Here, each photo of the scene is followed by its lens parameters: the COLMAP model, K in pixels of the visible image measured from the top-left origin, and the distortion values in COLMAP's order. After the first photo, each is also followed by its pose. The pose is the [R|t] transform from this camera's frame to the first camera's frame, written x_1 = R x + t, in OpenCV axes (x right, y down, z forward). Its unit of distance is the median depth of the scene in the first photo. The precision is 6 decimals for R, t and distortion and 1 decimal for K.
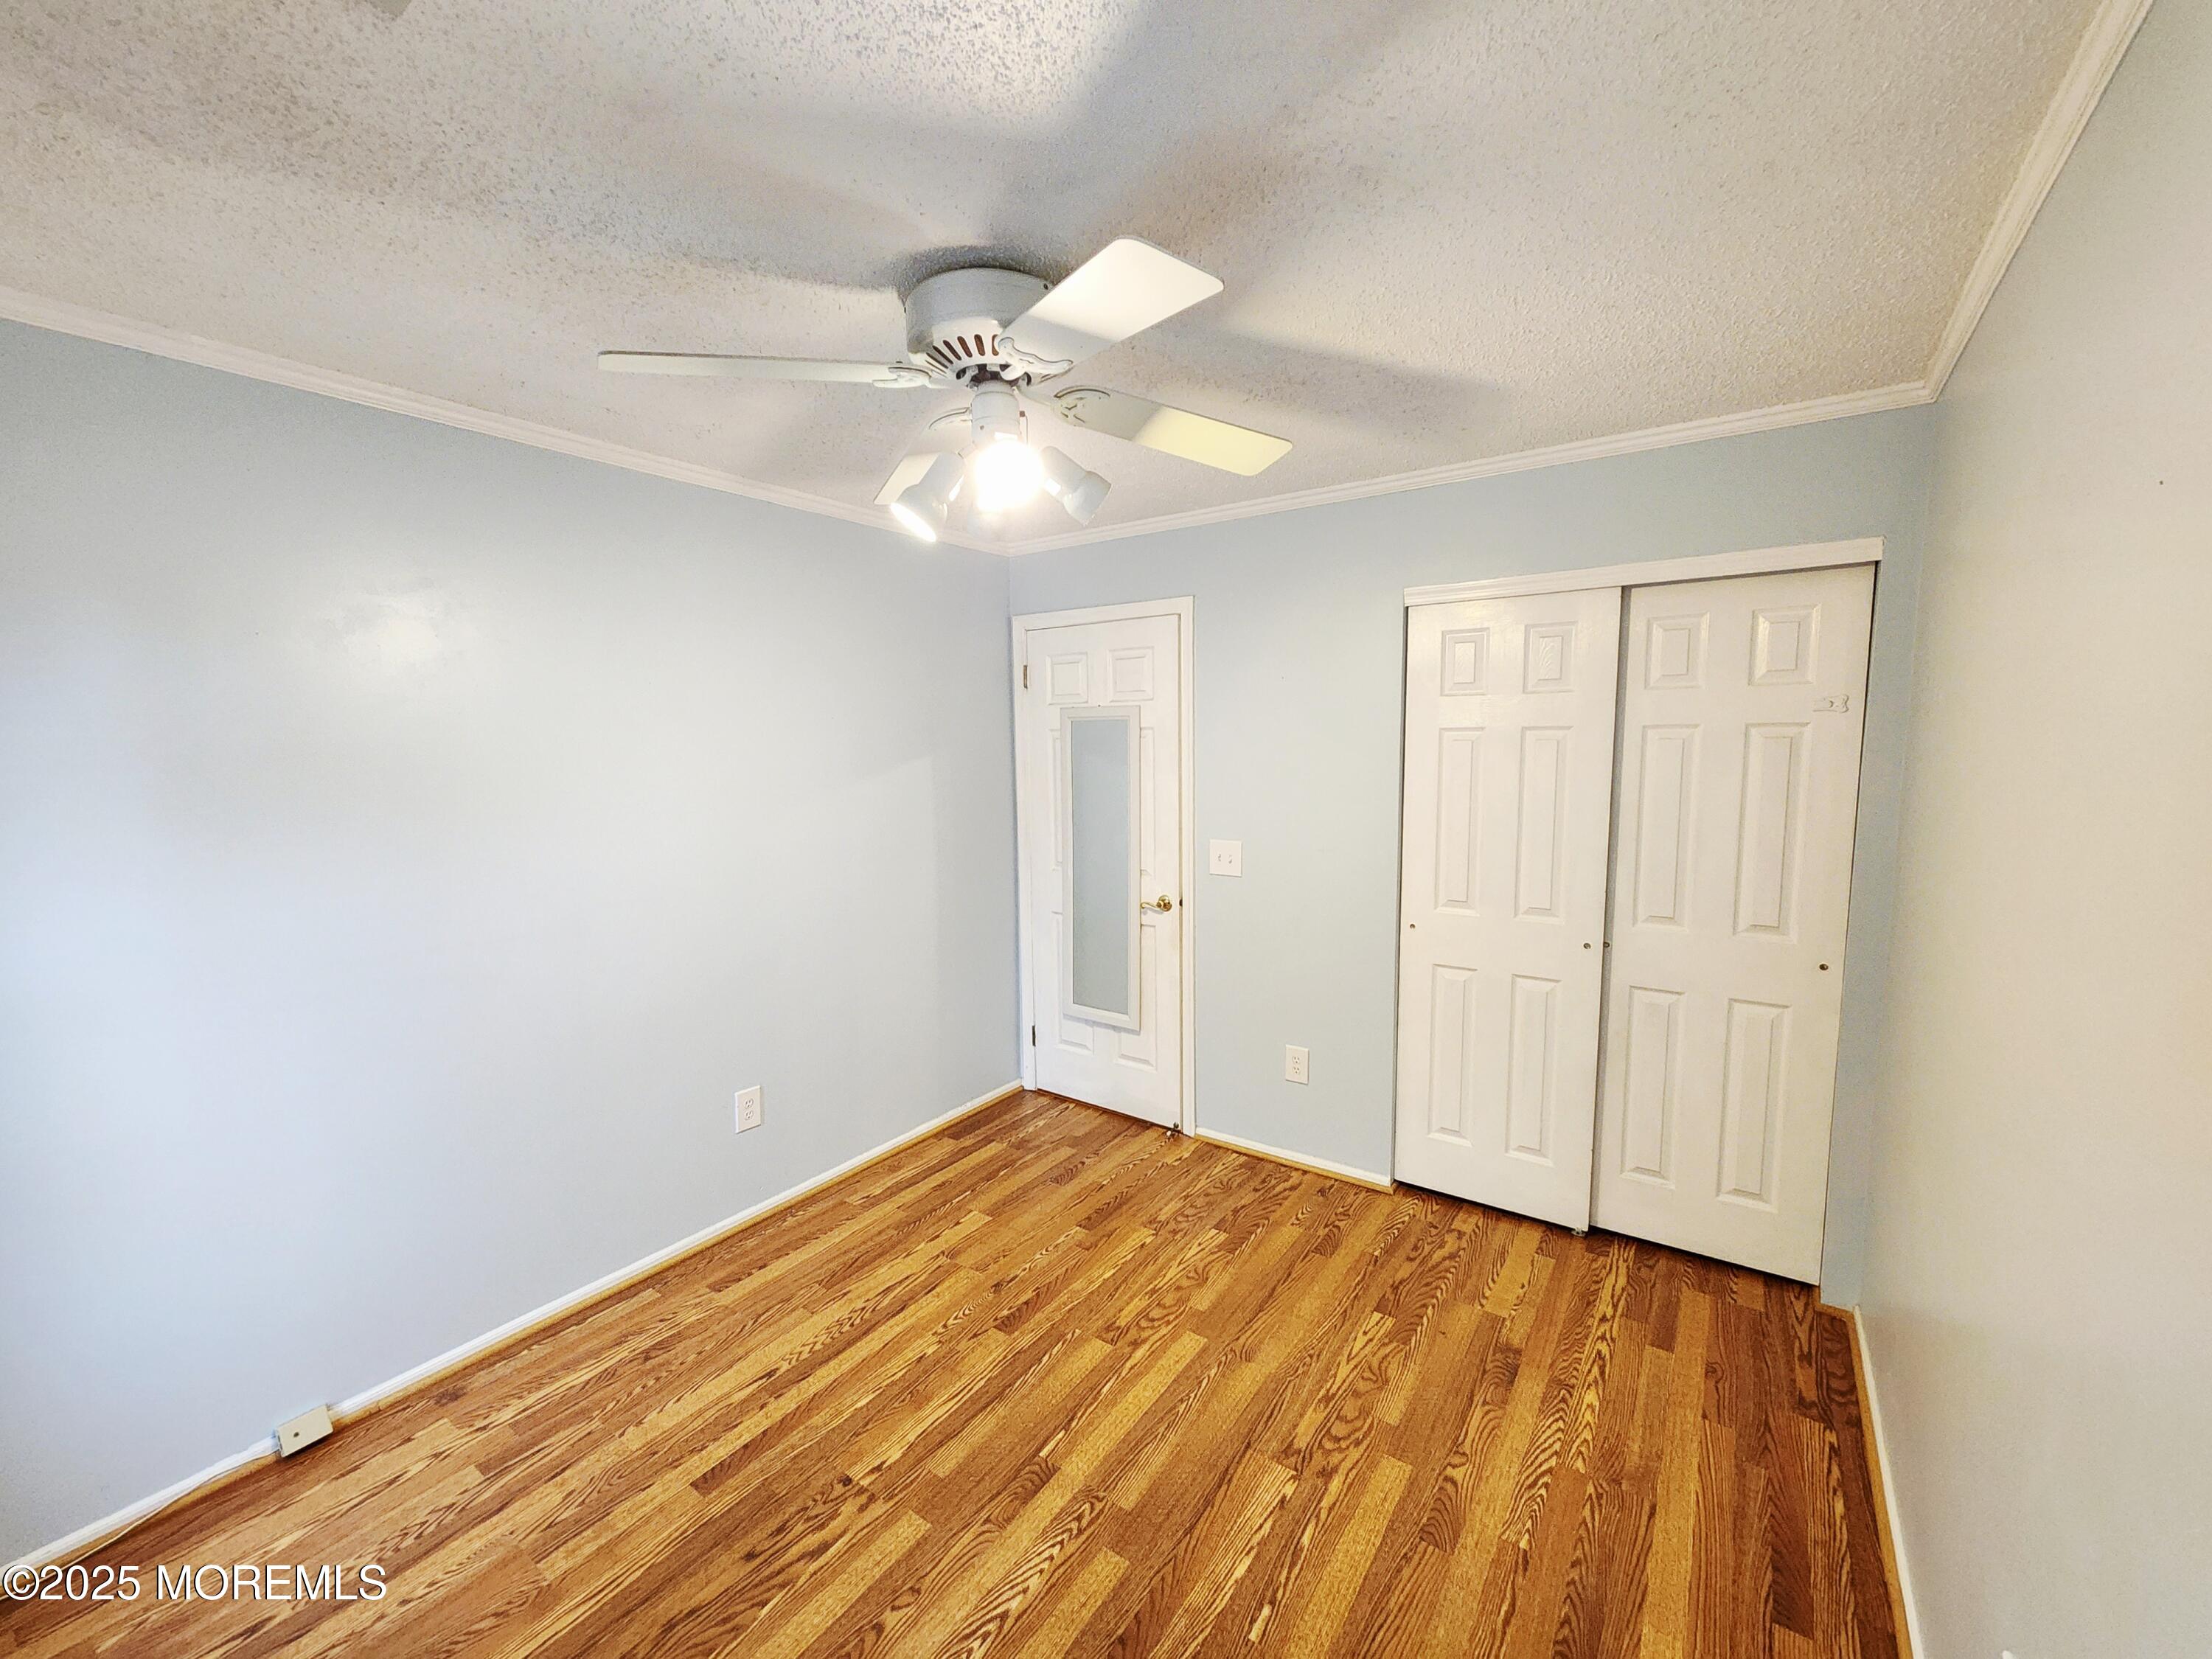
lens RADIAL K [[897.1, 0, 1095.9], [0, 897.1, 832.3], [0, 0, 1]] dist [0.002140, 0.000146]
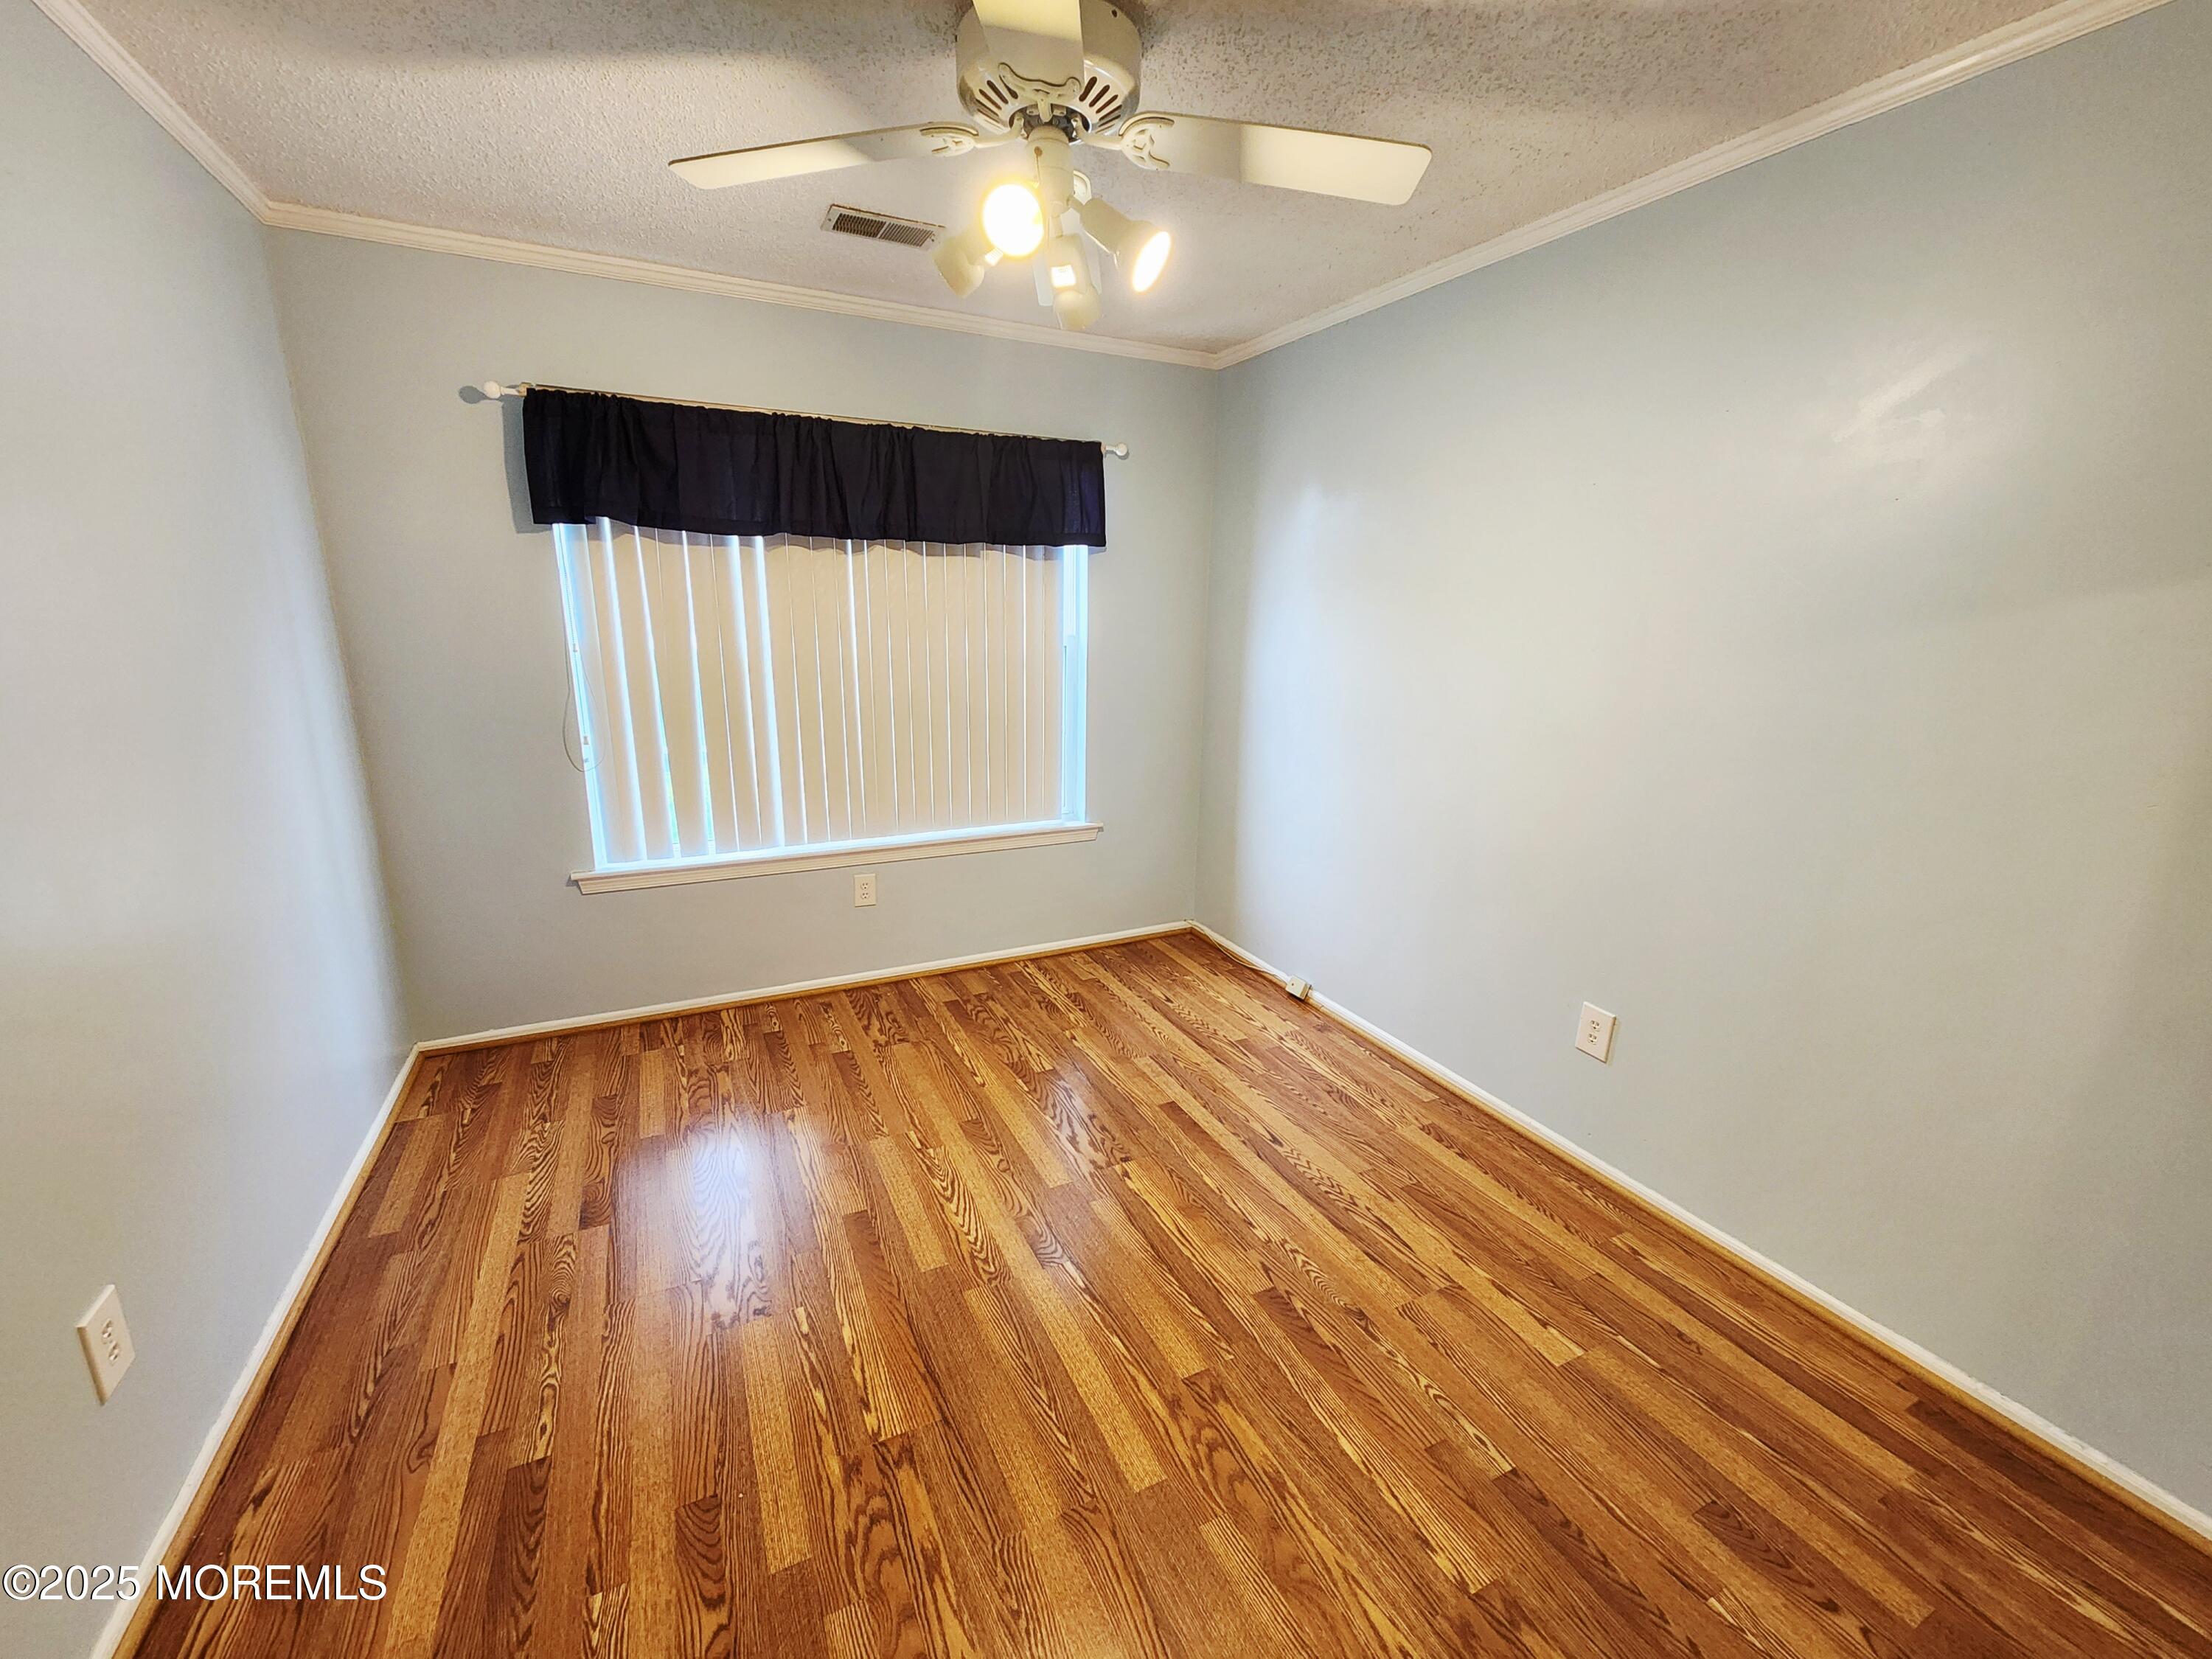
lens RADIAL K [[897.1, 0, 1092.4], [0, 897.1, 826.8], [0, 0, 1]] dist [0.002140, 0.000146]
pose [[-0.477465, 0.212967, -0.852451, 0.638564], [-0.103425, 0.949815, 0.295220, -0.071986], [0.872543, 0.229122, -0.431477, 1.256809]]
